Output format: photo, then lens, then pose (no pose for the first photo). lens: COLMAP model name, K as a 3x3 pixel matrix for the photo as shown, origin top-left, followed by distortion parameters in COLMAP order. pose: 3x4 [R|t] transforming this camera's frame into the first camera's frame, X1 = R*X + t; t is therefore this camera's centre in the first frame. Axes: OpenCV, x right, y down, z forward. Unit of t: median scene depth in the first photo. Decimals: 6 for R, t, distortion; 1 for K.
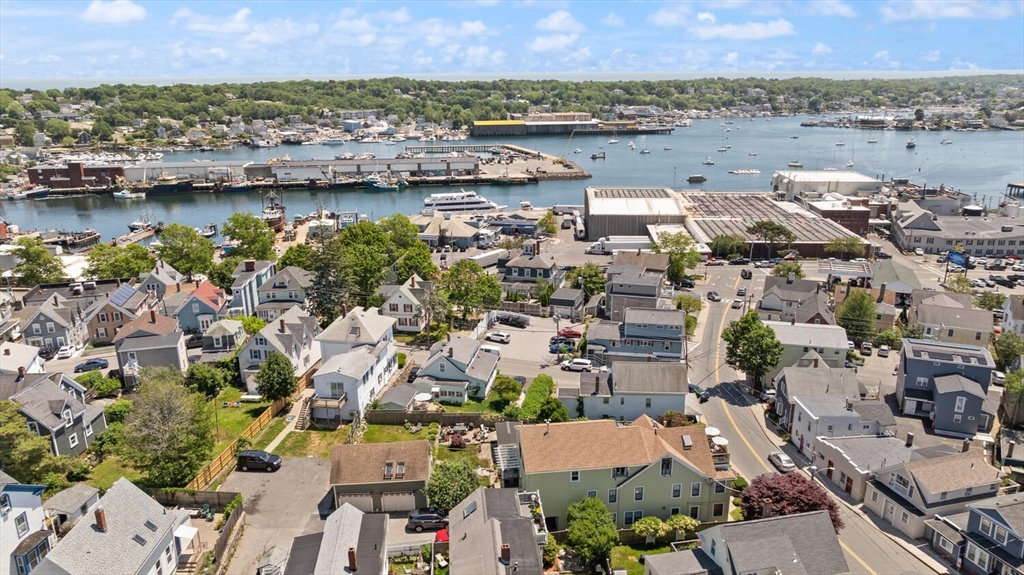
lens RADIAL K [[765.2, 0, 512.0], [0, 765.2, 287.5], [0, 0, 1]] dist [0.003403, 0.004105]
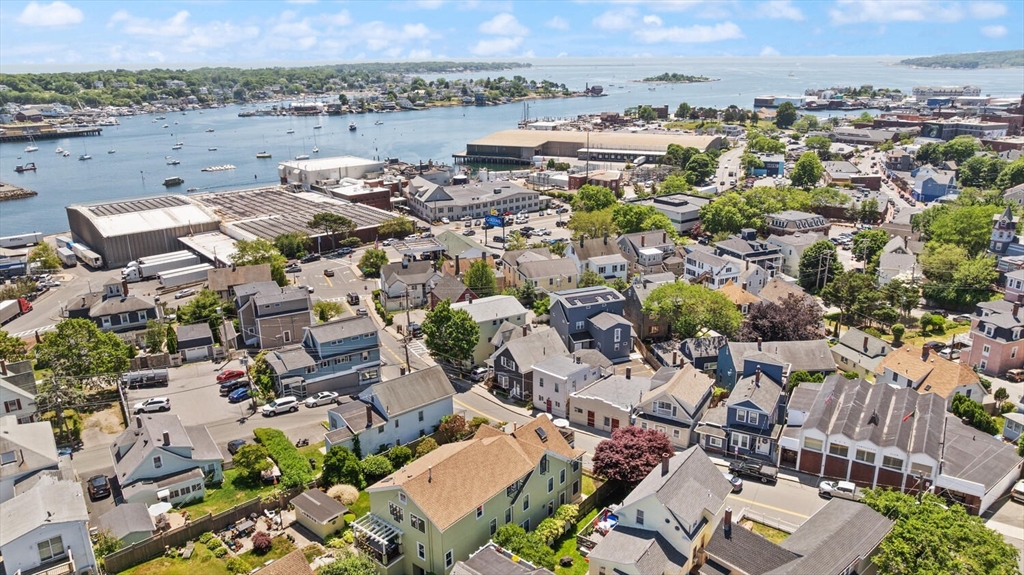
lens RADIAL K [[786.4, 0, 512.0], [0, 786.4, 222.7], [0, 0, 1]] dist [-0.003218, 0.006300]
pose [[0.711420, -0.153278, 0.685848, -0.166460], [0.201440, 0.979450, 0.009943, -0.031165], [-0.673278, 0.131083, 0.727677, 0.086443]]
